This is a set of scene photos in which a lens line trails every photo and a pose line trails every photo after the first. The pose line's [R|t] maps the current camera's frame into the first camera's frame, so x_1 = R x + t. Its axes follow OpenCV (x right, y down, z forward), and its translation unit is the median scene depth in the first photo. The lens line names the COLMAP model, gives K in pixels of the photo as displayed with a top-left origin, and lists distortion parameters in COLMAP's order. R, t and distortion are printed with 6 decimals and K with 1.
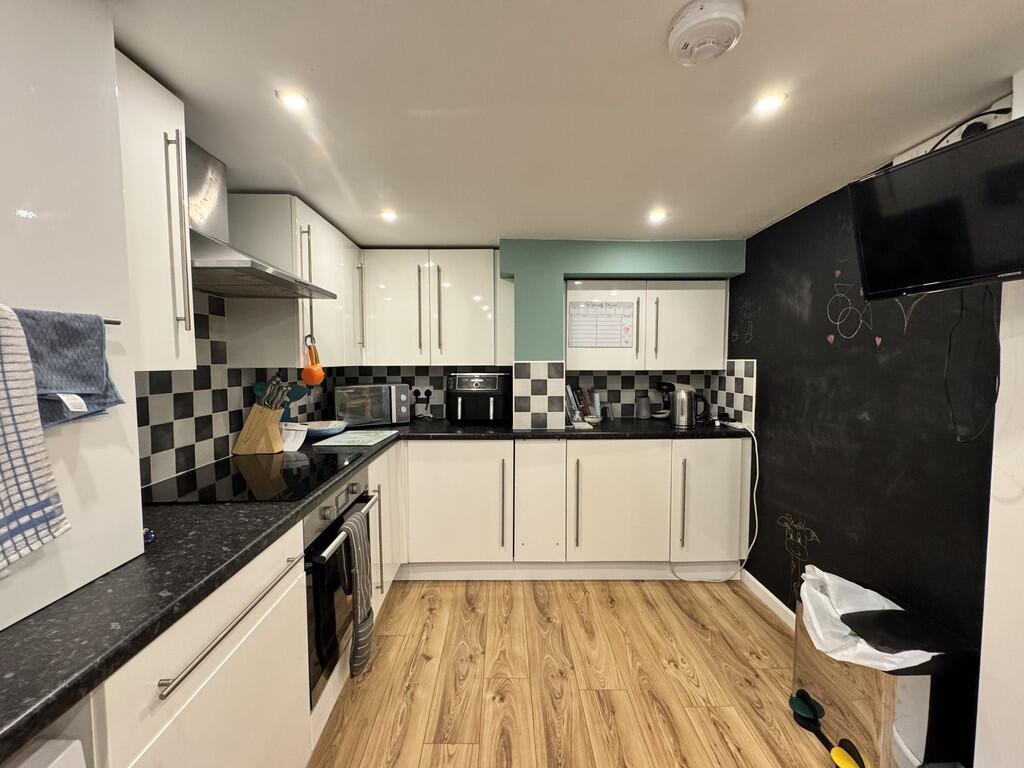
lens RADIAL K [[409.1, 0, 512.5], [0, 409.1, 382.8], [0, 0, 1]] dist [0.000711, -0.000575]
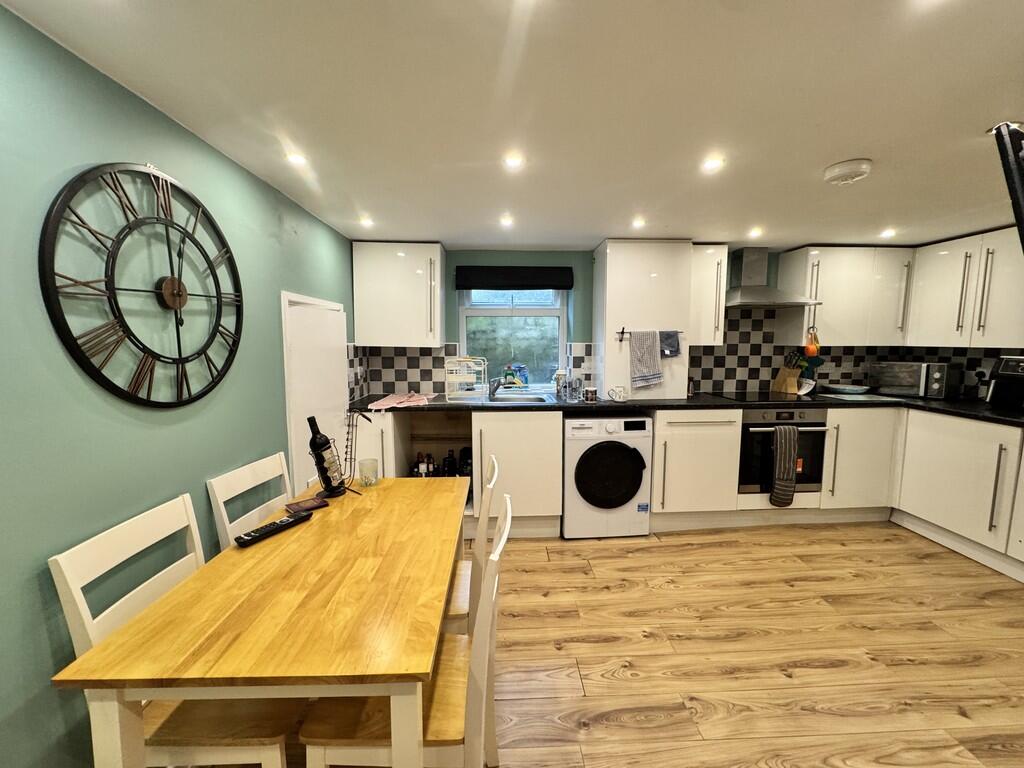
lens RADIAL K [[409.1, 0, 512.6], [0, 409.1, 383.8], [0, 0, 1]] dist [0.000711, -0.000575]
pose [[0.020763, 0.111859, -0.993507, 0.984295], [-0.053169, 0.992439, 0.110628, -0.003440], [0.998370, 0.050527, 0.026554, -0.218946]]
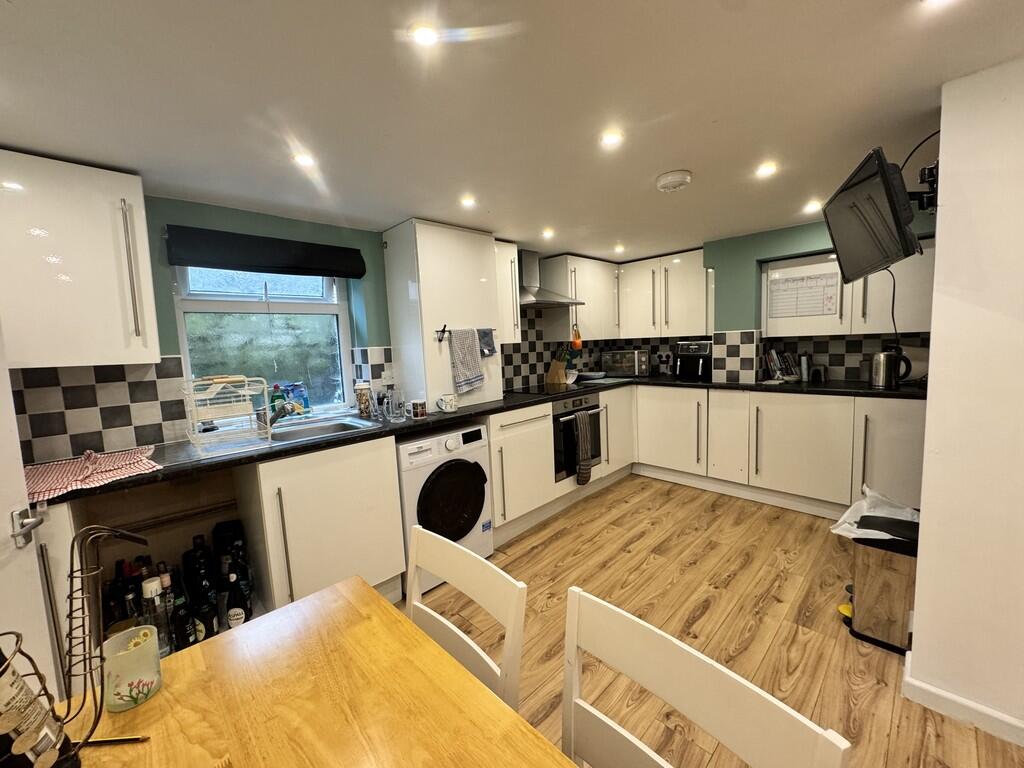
lens RADIAL K [[409.1, 0, 512.7], [0, 409.1, 383.1], [0, 0, 1]] dist [0.000711, -0.000575]
pose [[0.680534, 0.047402, -0.731181, 0.620777], [0.002208, 0.997768, 0.066739, 0.027733], [0.732713, -0.047032, 0.678911, -0.467251]]
